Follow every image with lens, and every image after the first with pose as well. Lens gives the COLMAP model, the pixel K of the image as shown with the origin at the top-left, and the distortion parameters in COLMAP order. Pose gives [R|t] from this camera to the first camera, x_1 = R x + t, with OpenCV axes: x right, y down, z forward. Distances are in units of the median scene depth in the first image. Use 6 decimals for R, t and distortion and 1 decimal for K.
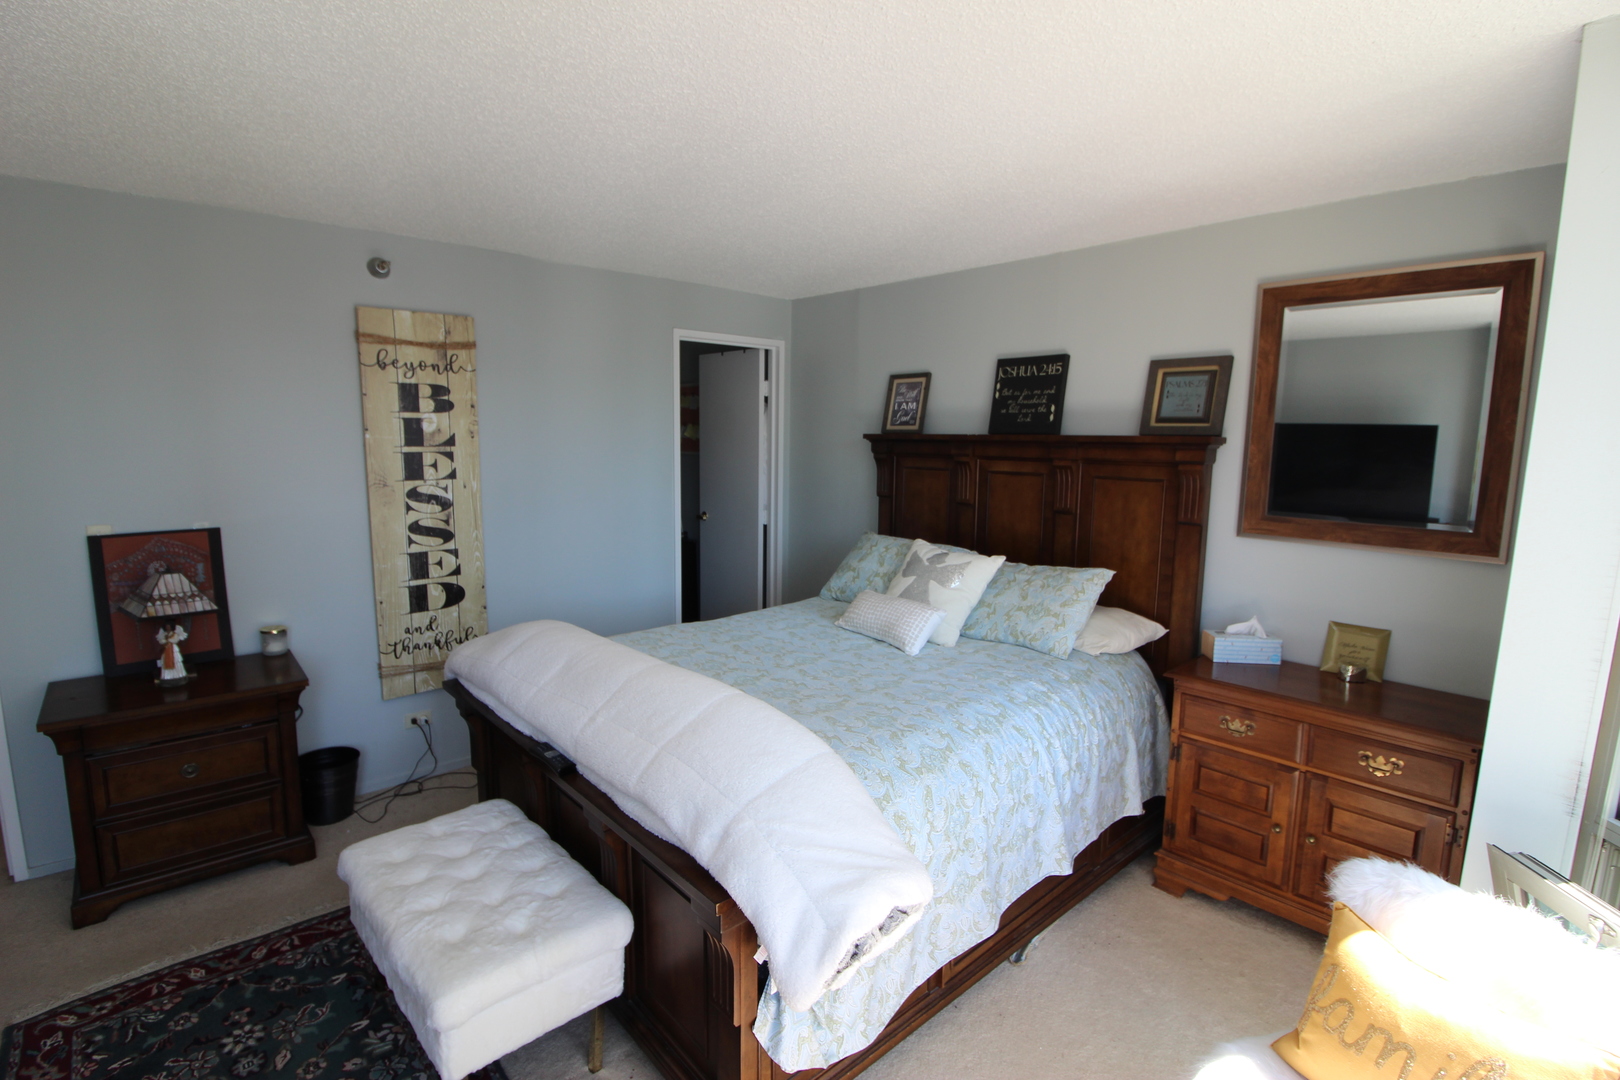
lens RADIAL K [[750.5, 0, 810.7], [0, 750.5, 540.2], [0, 0, 1]] dist [-0.007856, -0.009994]
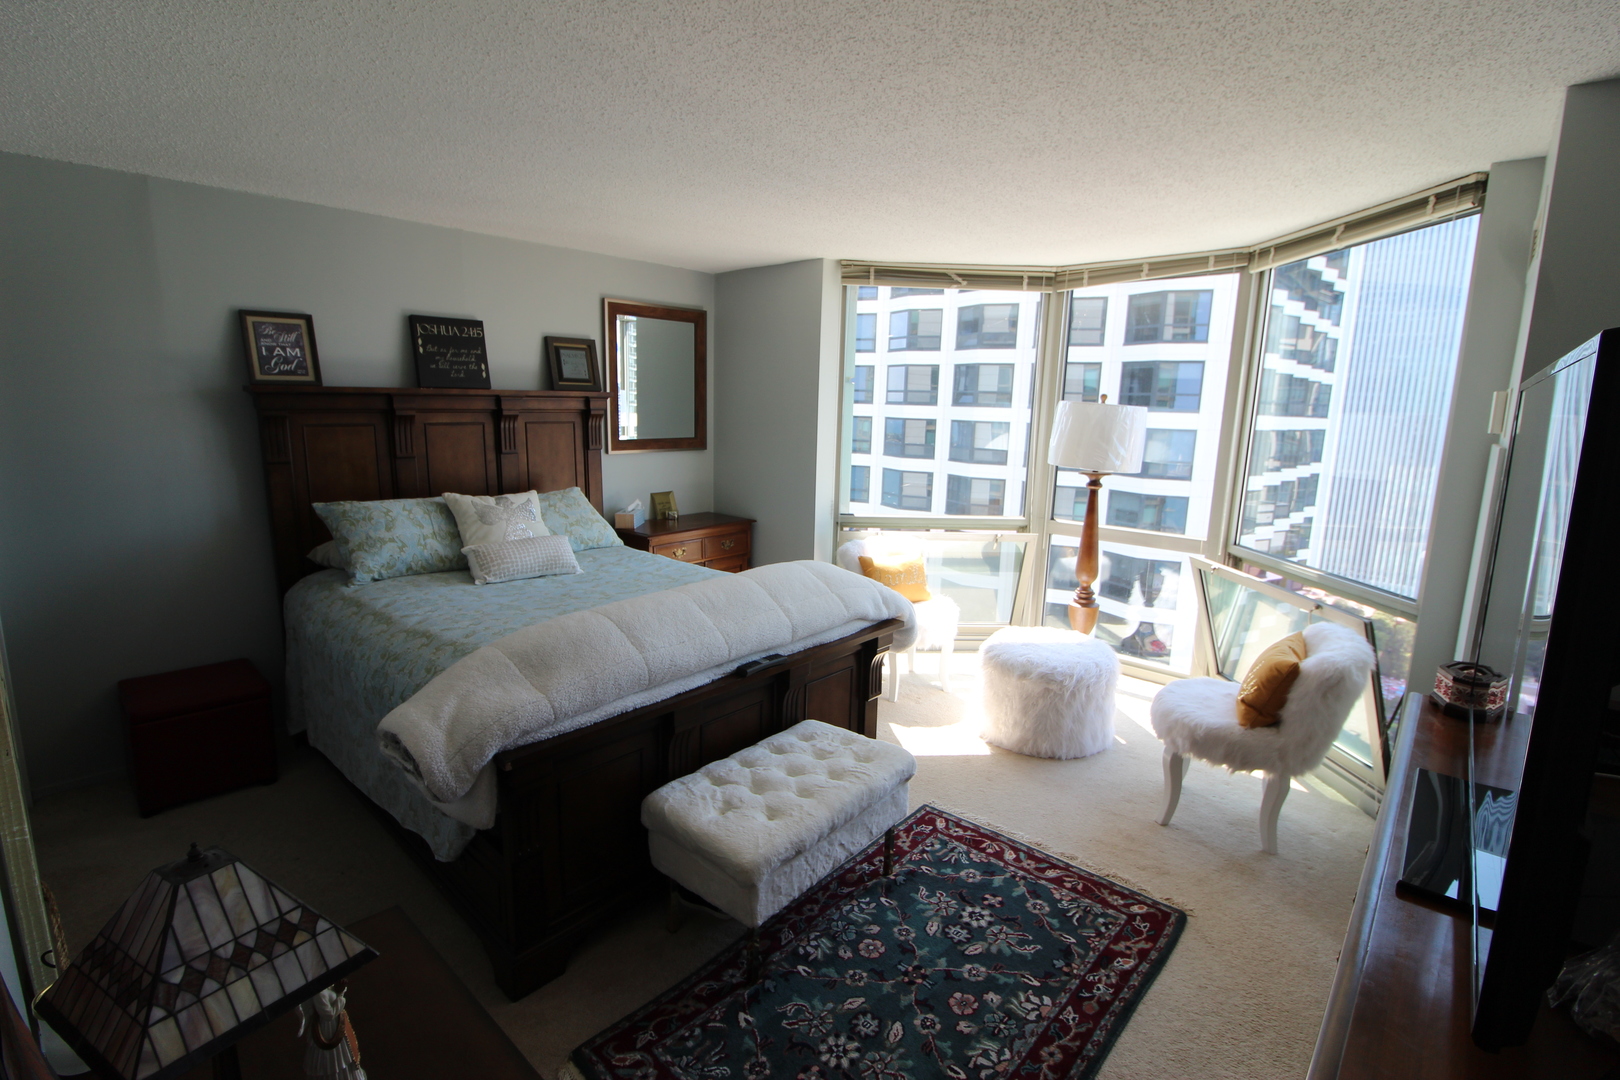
lens RADIAL K [[750.5, 0, 807.3], [0, 750.5, 546.9], [0, 0, 1]] dist [-0.007856, -0.009994]
pose [[-0.100846, -0.207740, 0.972972, -0.912221], [0.114306, 0.969062, 0.218753, -0.096431], [-0.988314, 0.133277, -0.073980, 0.597095]]
